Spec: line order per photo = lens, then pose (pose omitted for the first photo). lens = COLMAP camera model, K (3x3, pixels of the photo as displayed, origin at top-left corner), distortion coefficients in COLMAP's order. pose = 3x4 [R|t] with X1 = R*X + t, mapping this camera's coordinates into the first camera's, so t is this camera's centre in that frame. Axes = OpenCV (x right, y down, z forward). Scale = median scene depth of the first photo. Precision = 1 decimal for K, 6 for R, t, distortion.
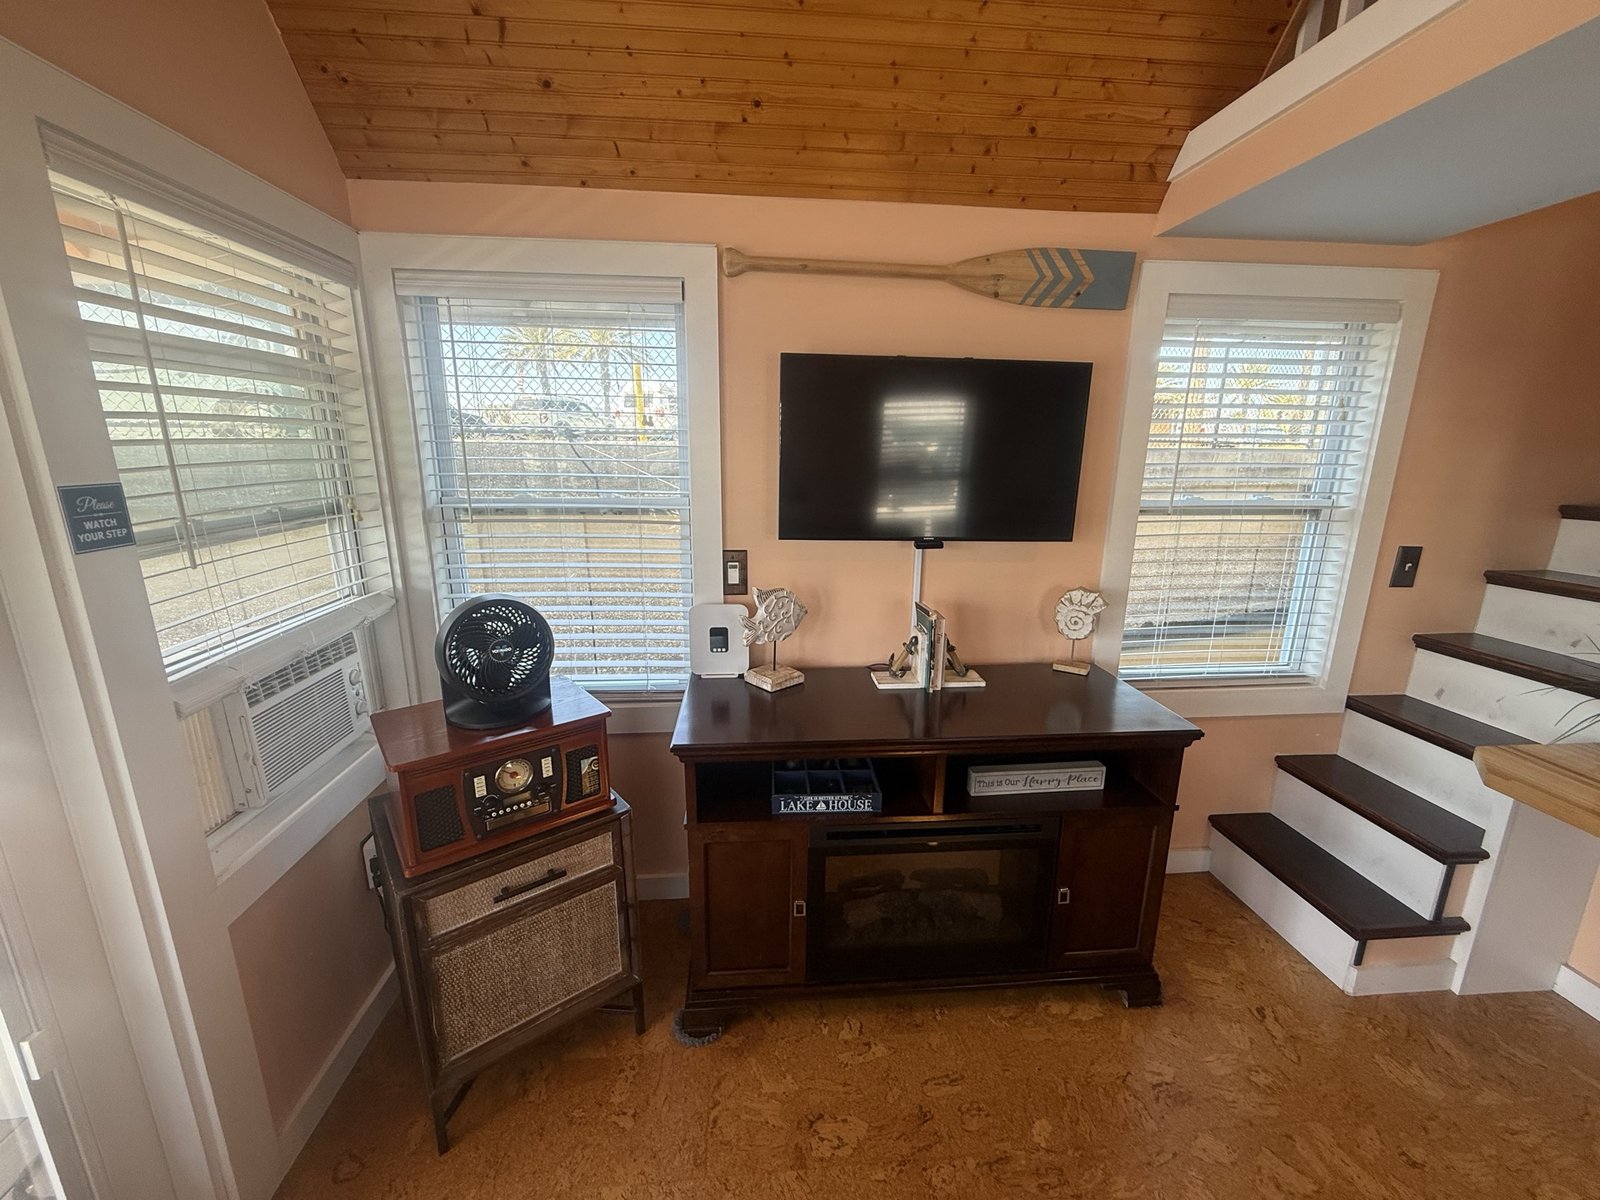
lens RADIAL K [[649.5, 0, 787.5], [0, 649.5, 598.4], [0, 0, 1]] dist [0.002435, -0.000383]
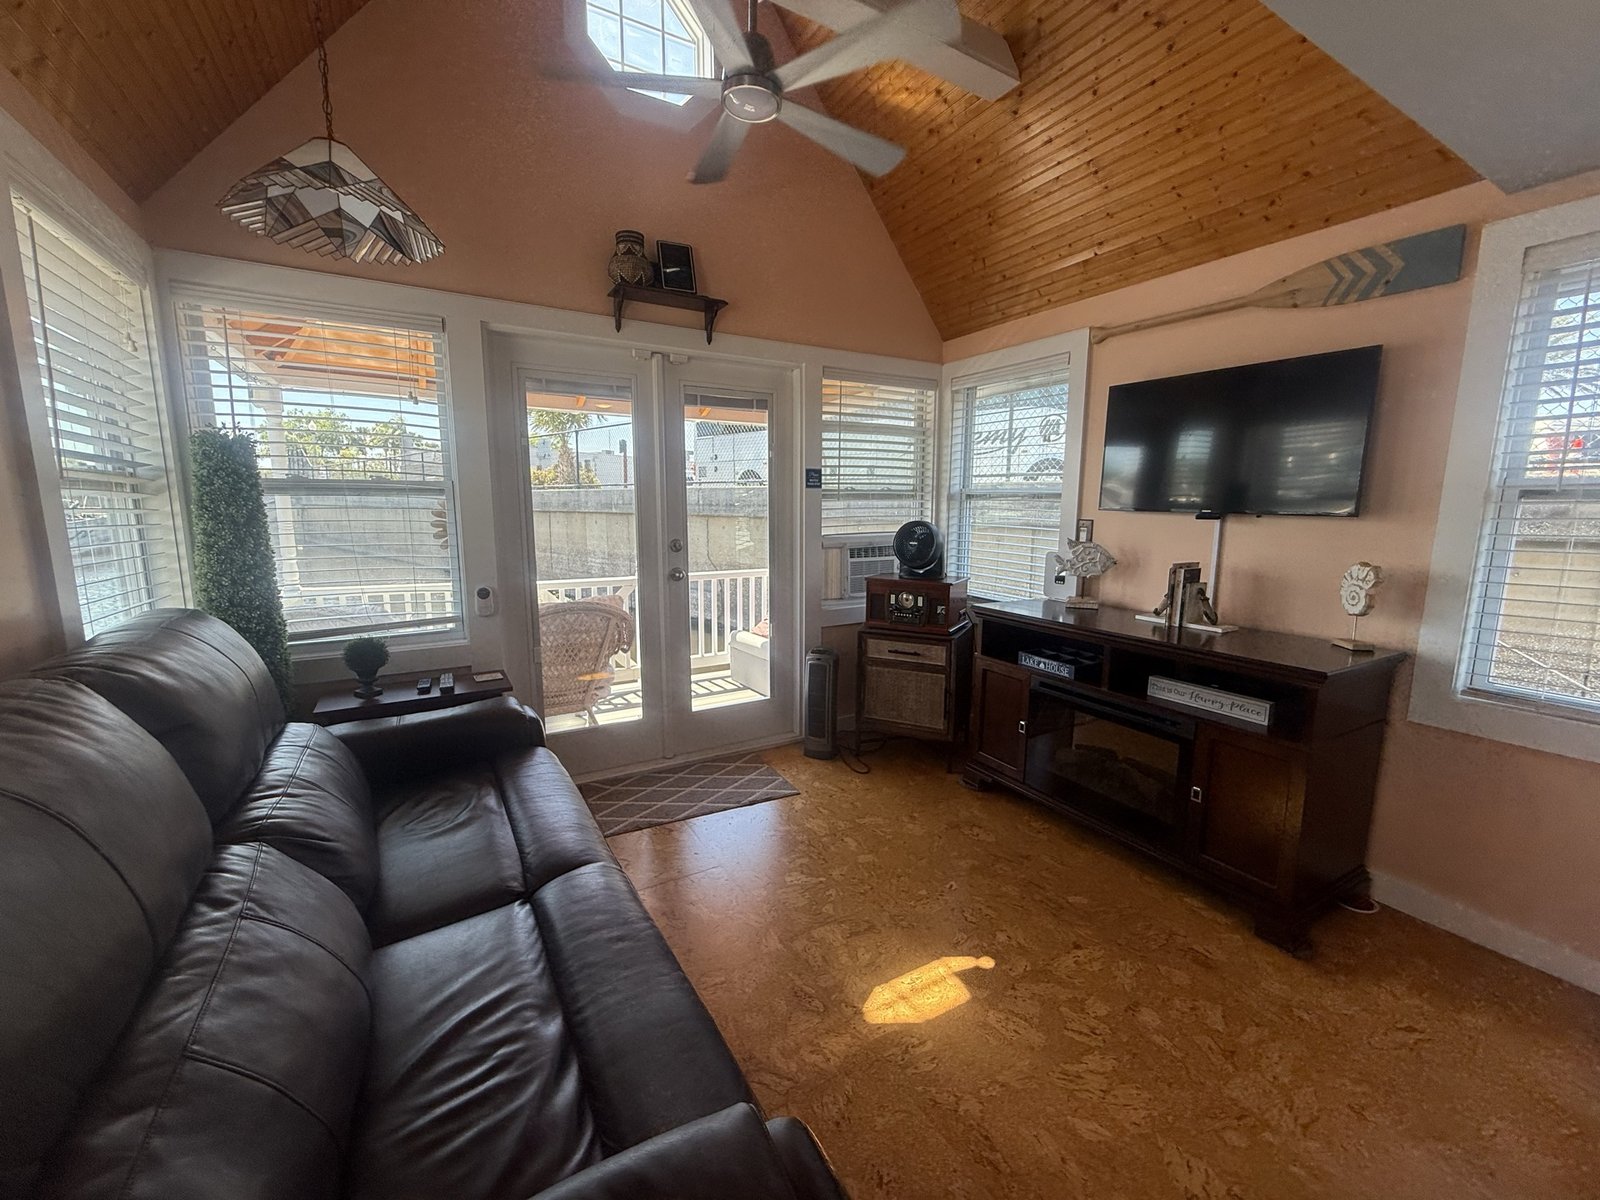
lens RADIAL K [[649.5, 0, 800.6], [0, 649.5, 602.9], [0, 0, 1]] dist [0.002435, -0.000383]
pose [[0.421965, 0.131799, -0.896981, 1.138759], [-0.209431, 0.976787, 0.045003, 0.208042], [0.882091, 0.168866, 0.439773, -0.237333]]
